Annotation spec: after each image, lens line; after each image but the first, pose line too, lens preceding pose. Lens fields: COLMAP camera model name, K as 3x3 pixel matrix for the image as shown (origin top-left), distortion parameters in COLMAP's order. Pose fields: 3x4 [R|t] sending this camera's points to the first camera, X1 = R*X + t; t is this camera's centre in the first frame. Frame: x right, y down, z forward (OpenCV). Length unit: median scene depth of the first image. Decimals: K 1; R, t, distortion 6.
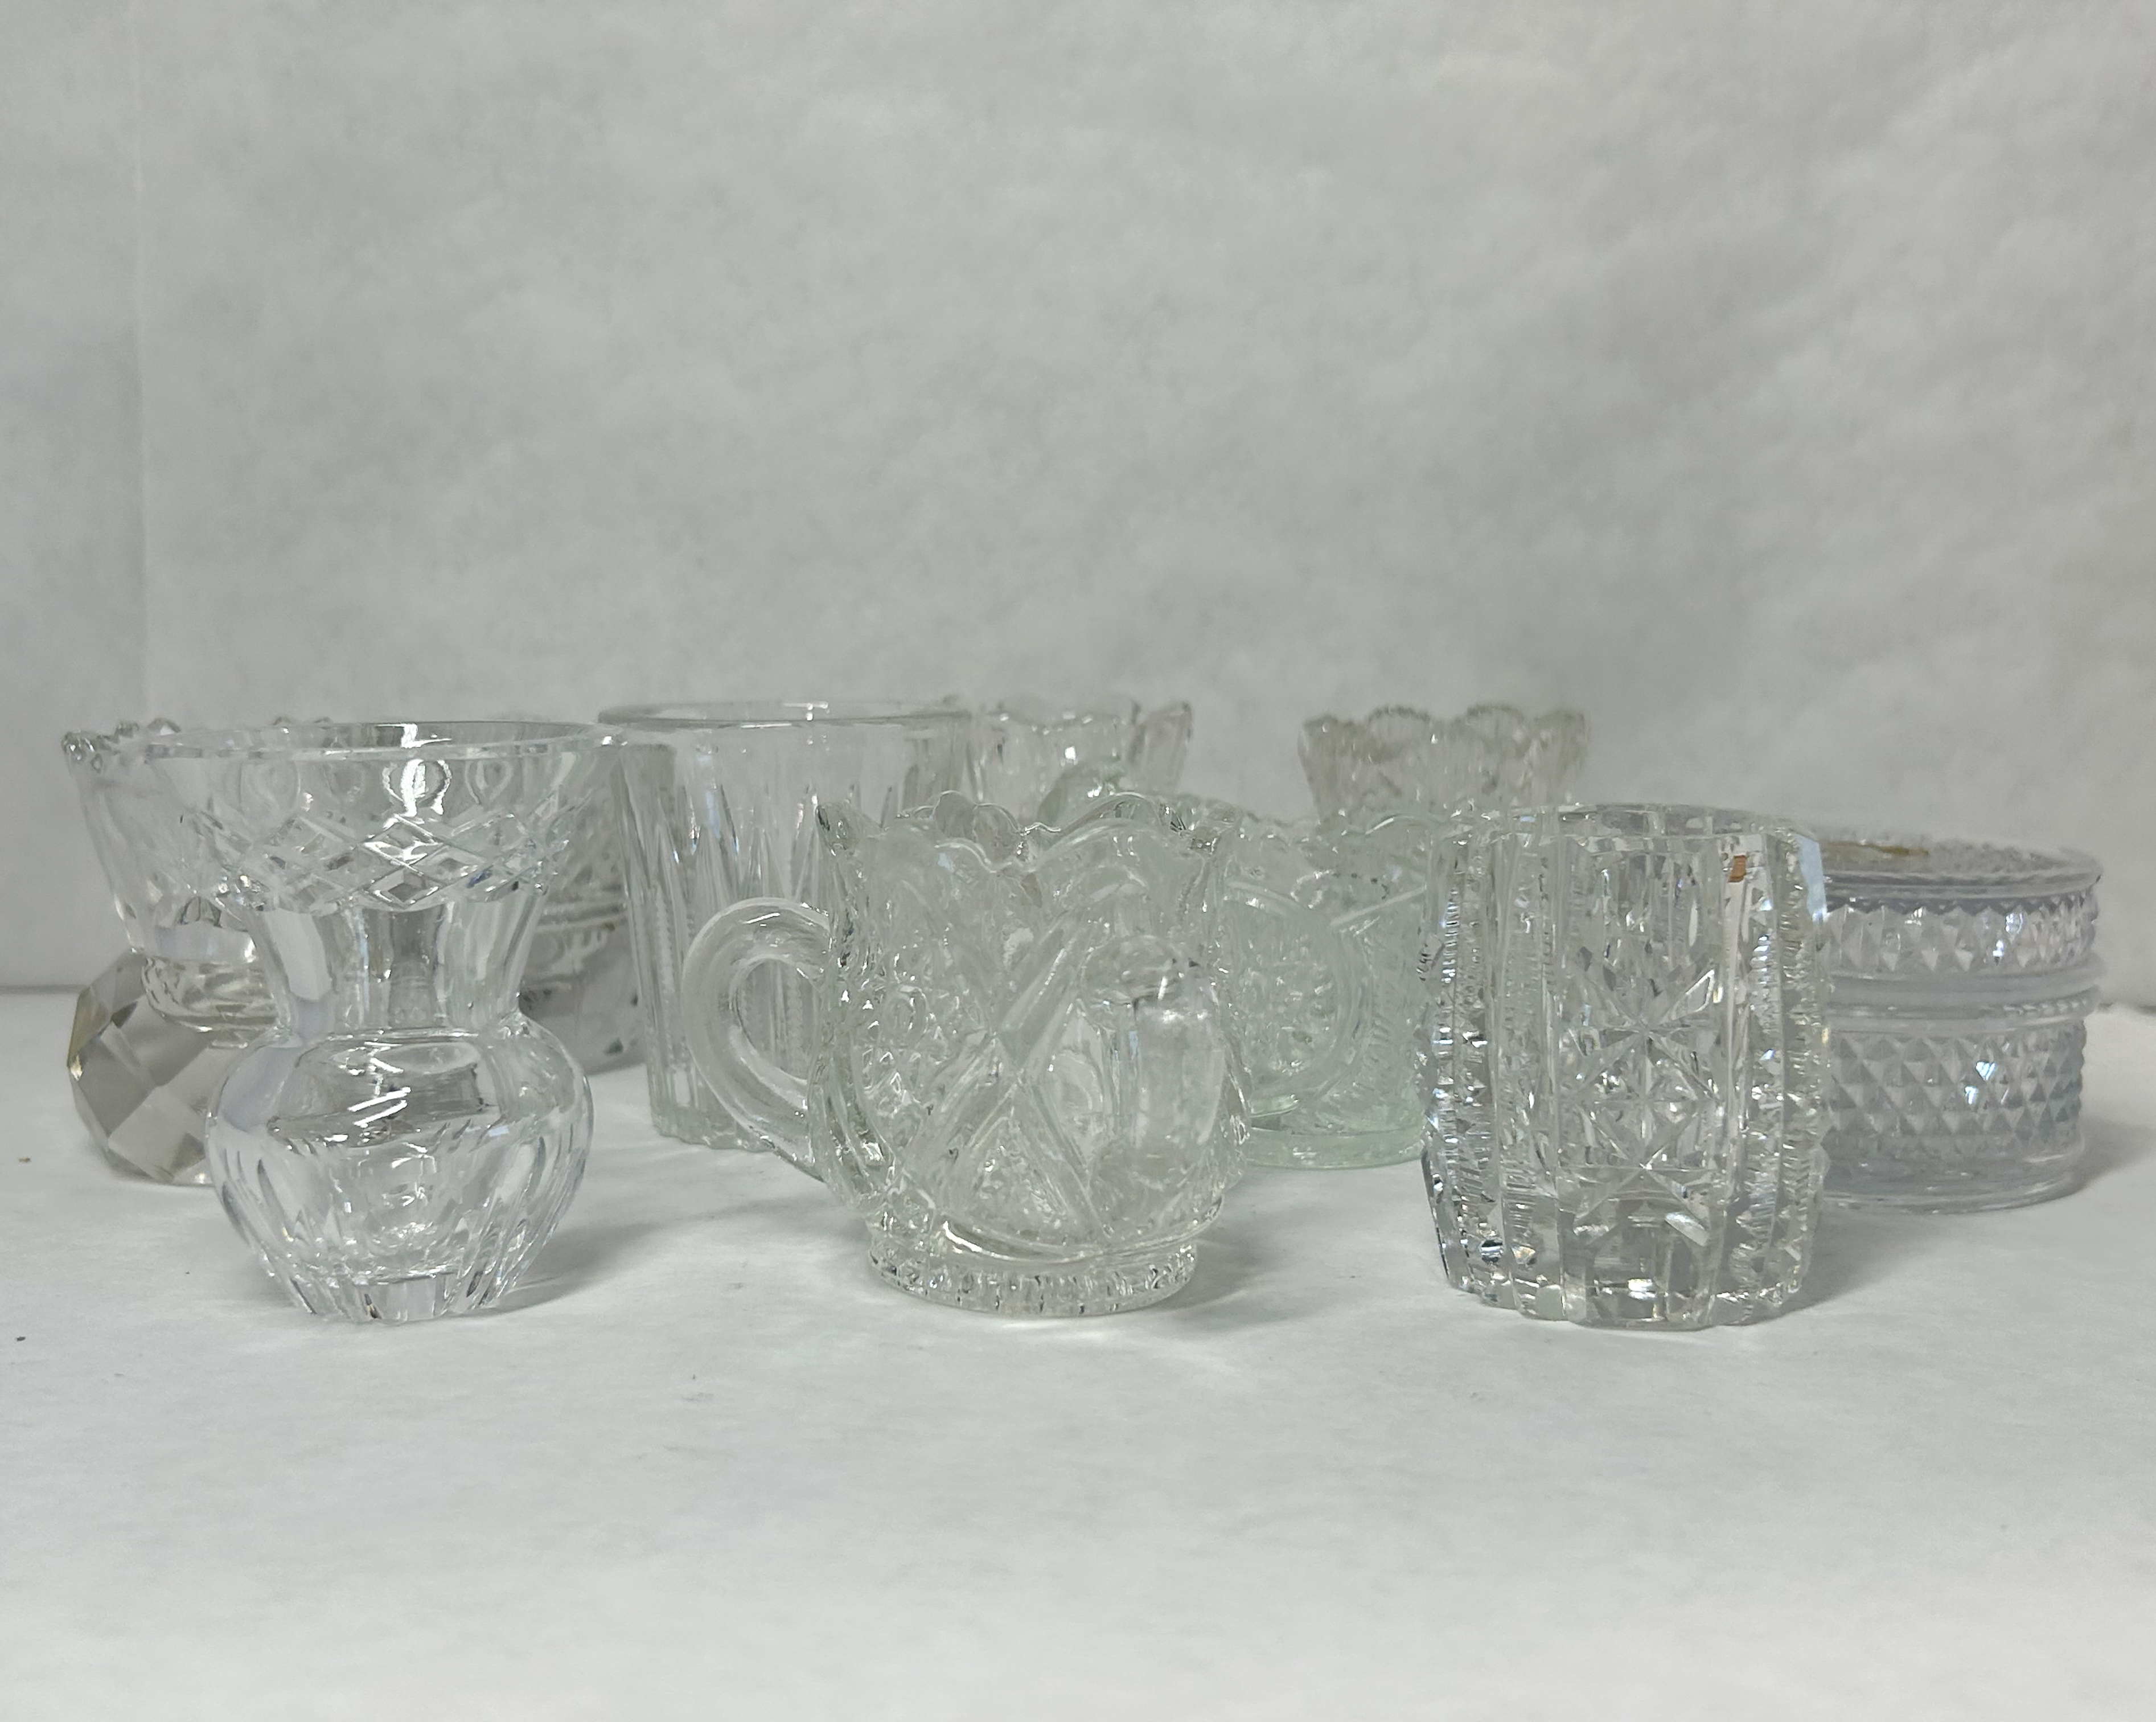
lens RADIAL K [[2525.8, 0, 1010.9], [0, 2525.8, 915.1], [0, 0, 1]] dist [0.022466, 0.000000]
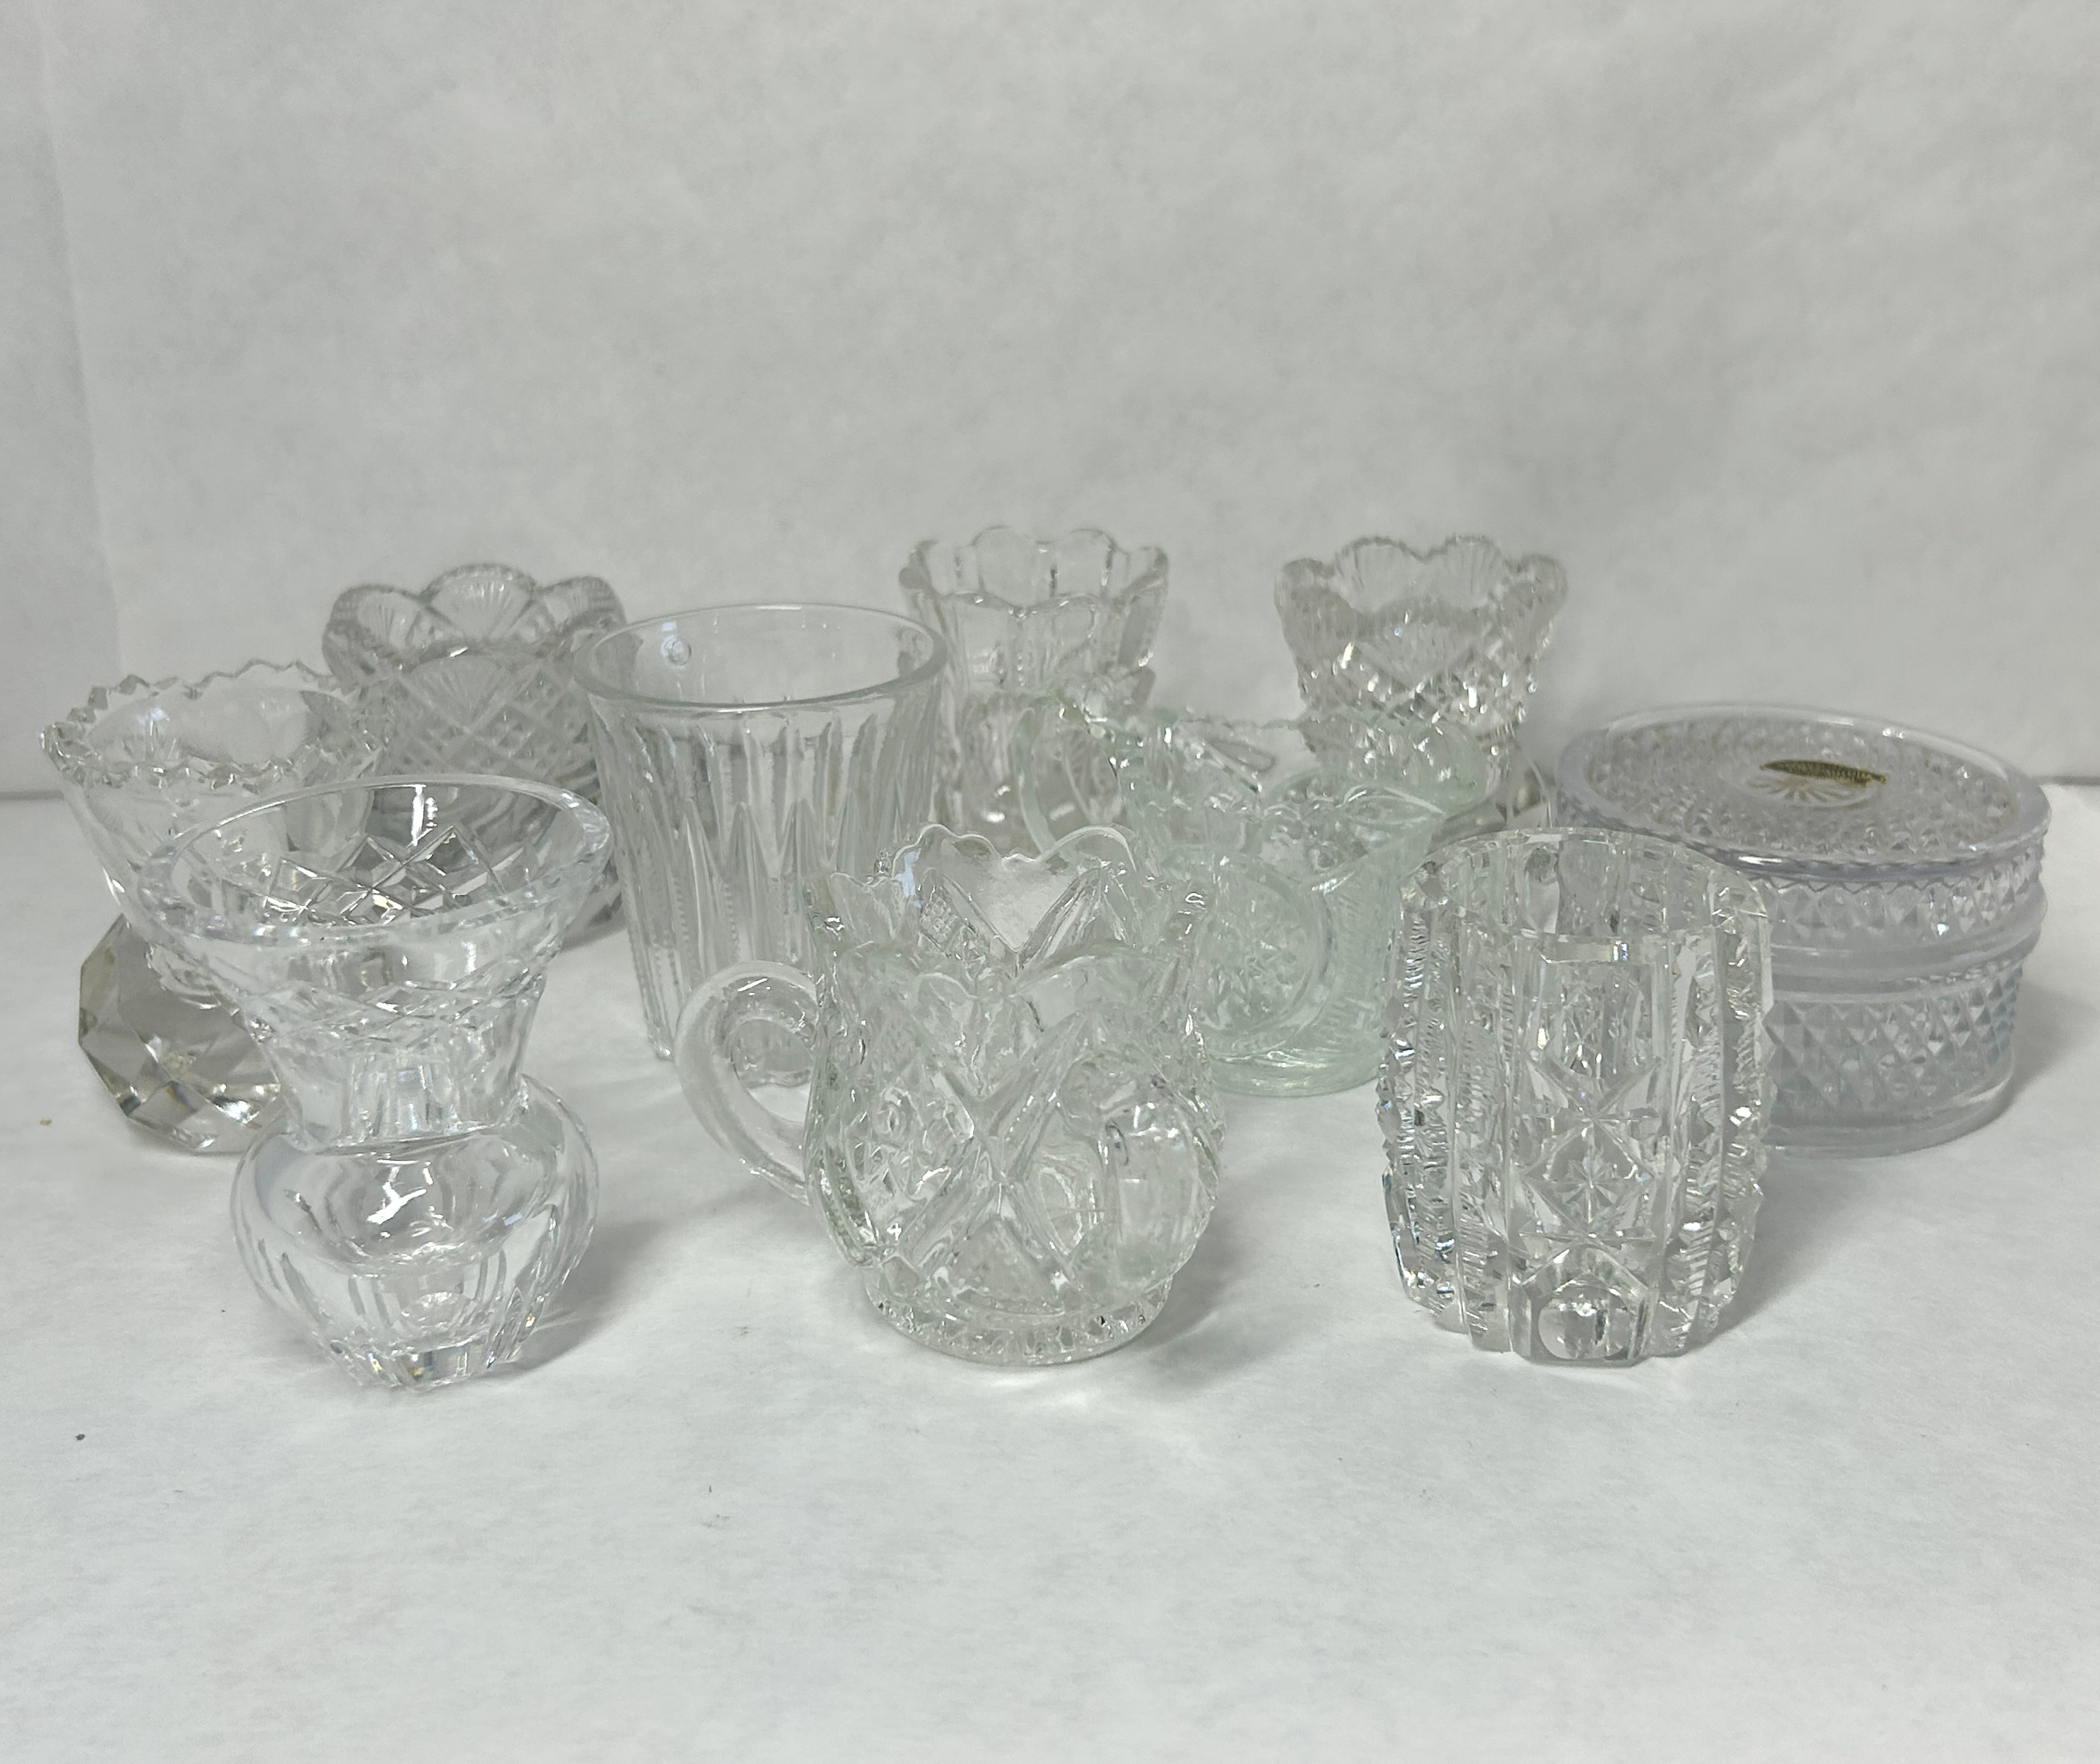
lens RADIAL K [[2580.3, 0, 1046.3], [0, 2580.3, 875.2], [0, 0, 1]] dist [0.020128, 0.000000]
pose [[0.999601, -0.020087, 0.019865, 0.002004], [0.014799, 0.971282, 0.237472, -0.284001], [-0.024065, -0.237083, 0.971191, -0.018411]]
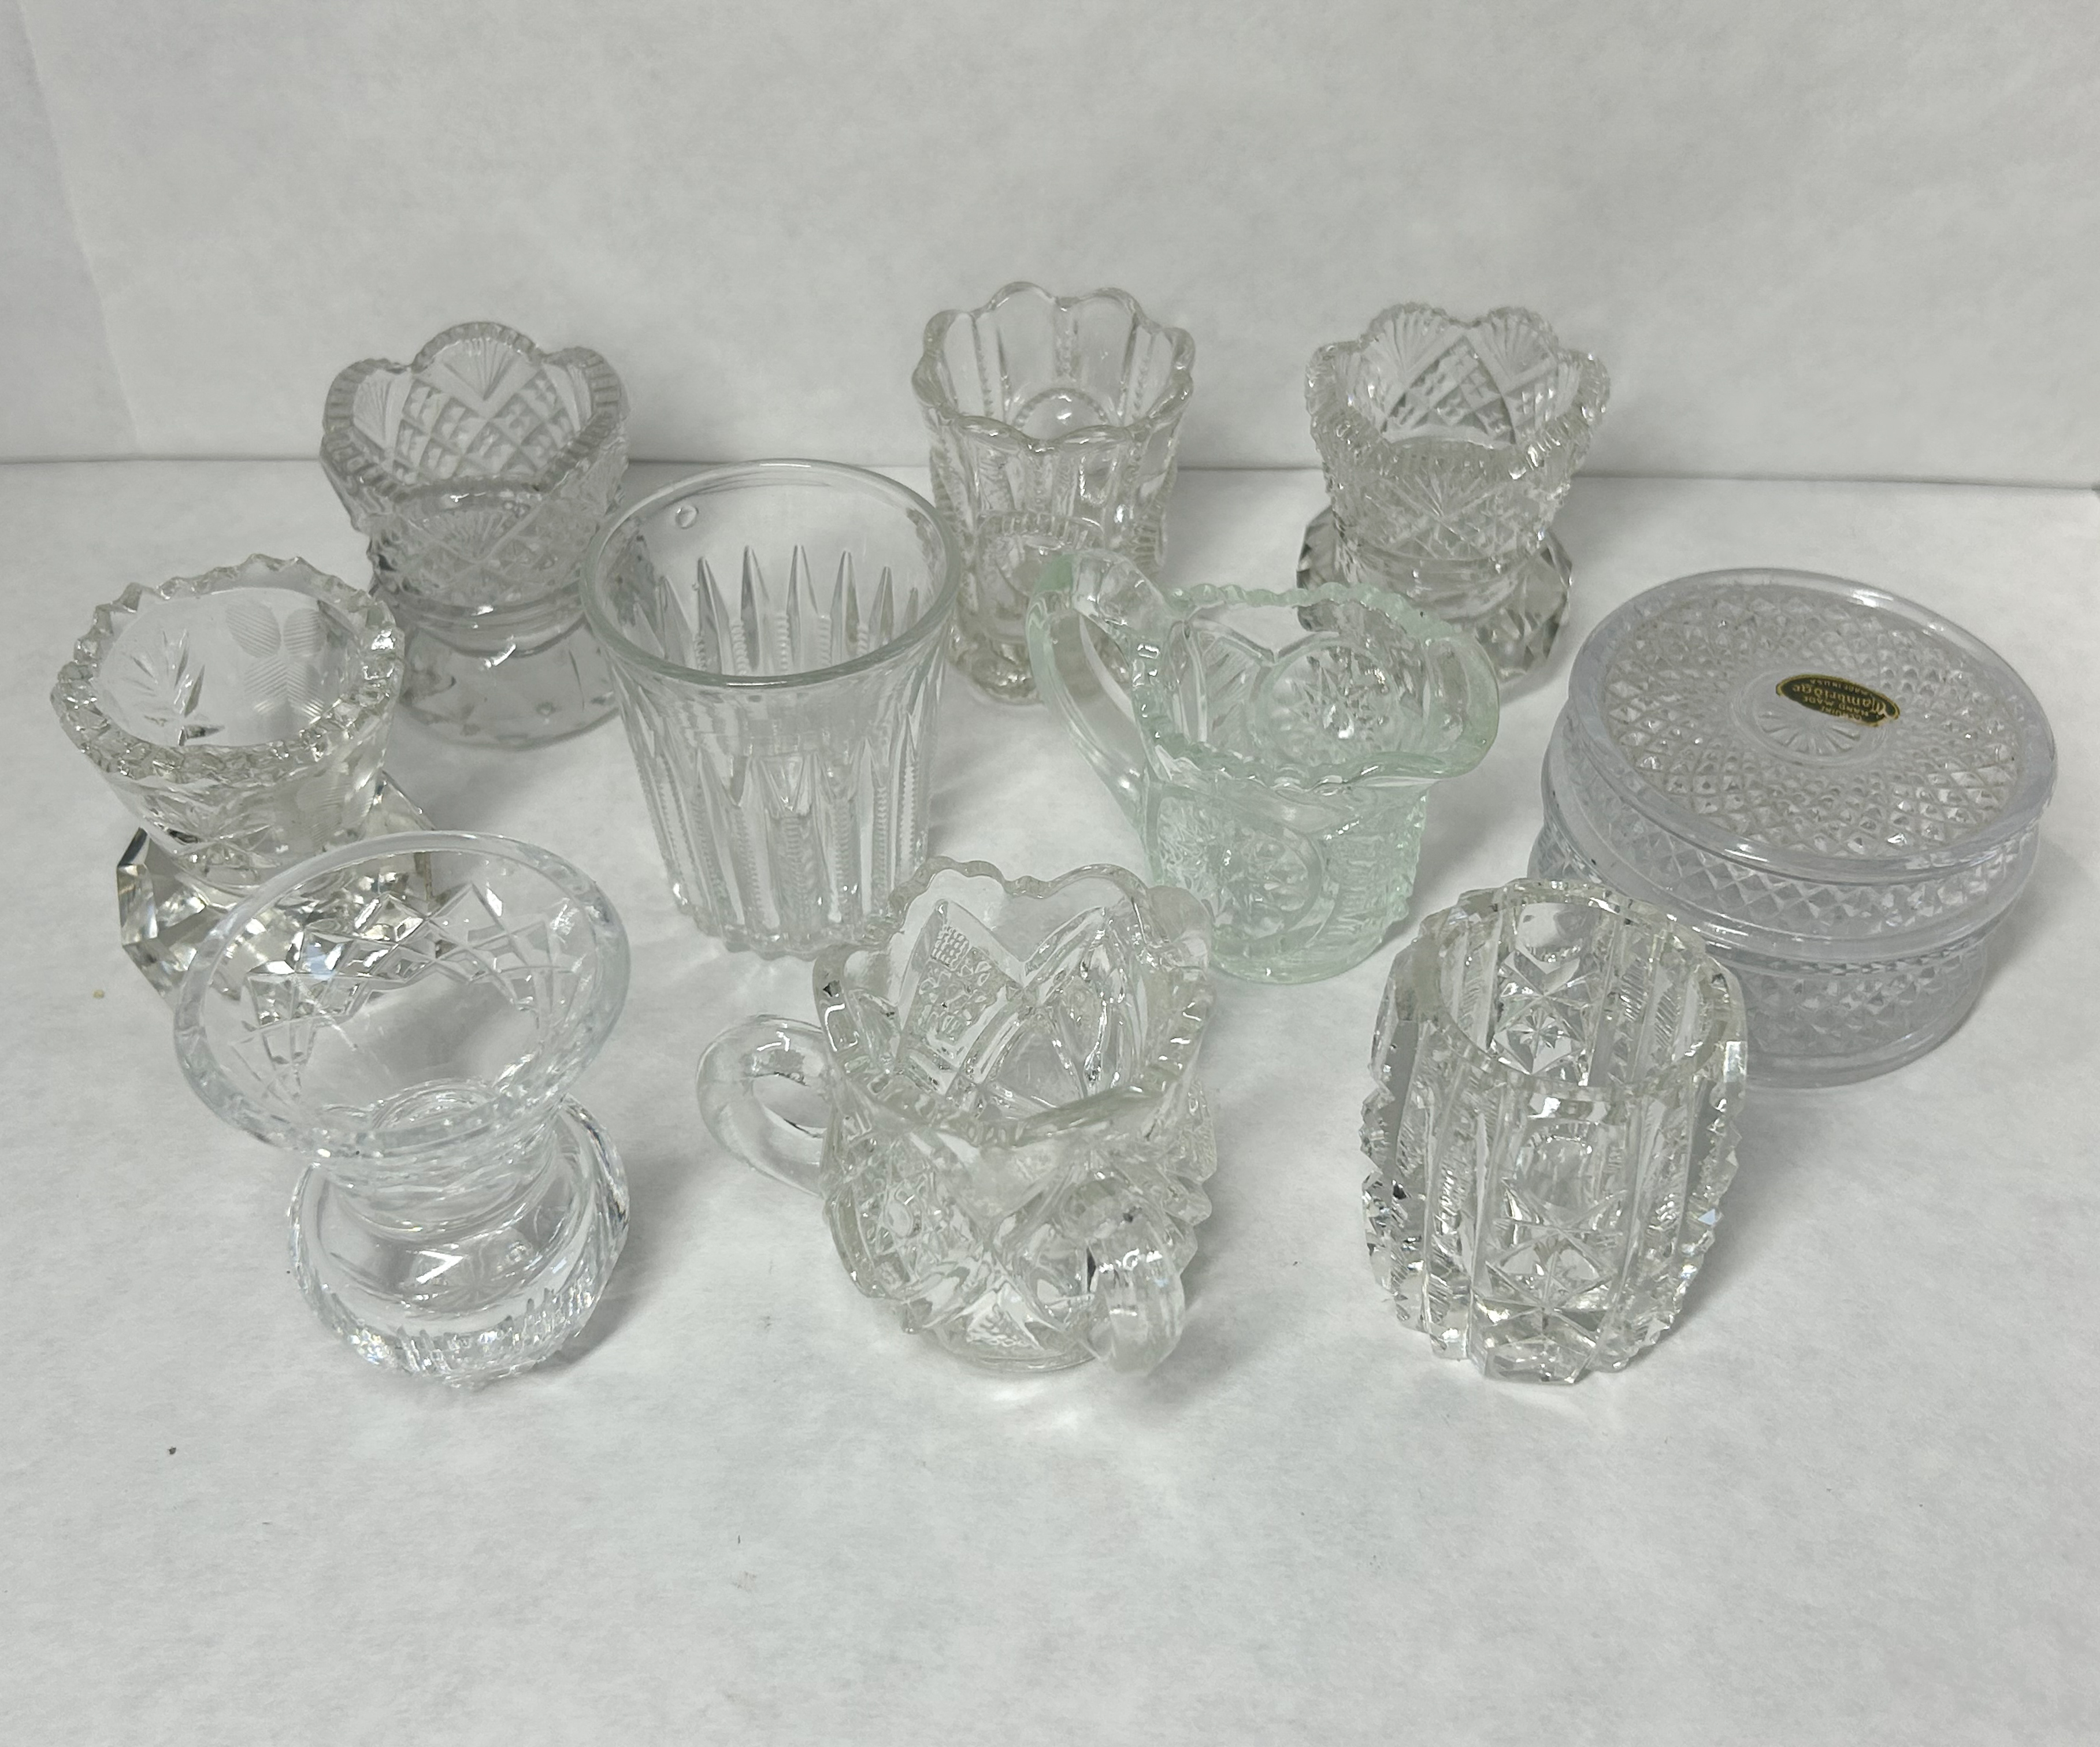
lens RADIAL K [[2508.6, 0, 1055.5], [0, 2508.6, 863.1], [0, 0, 1]] dist [0.017248, 0.000000]
pose [[0.999950, -0.002898, 0.009530, 0.014241], [-0.003245, 0.809794, 0.586706, -0.671990], [-0.009417, -0.586707, 0.809744, 0.174481]]
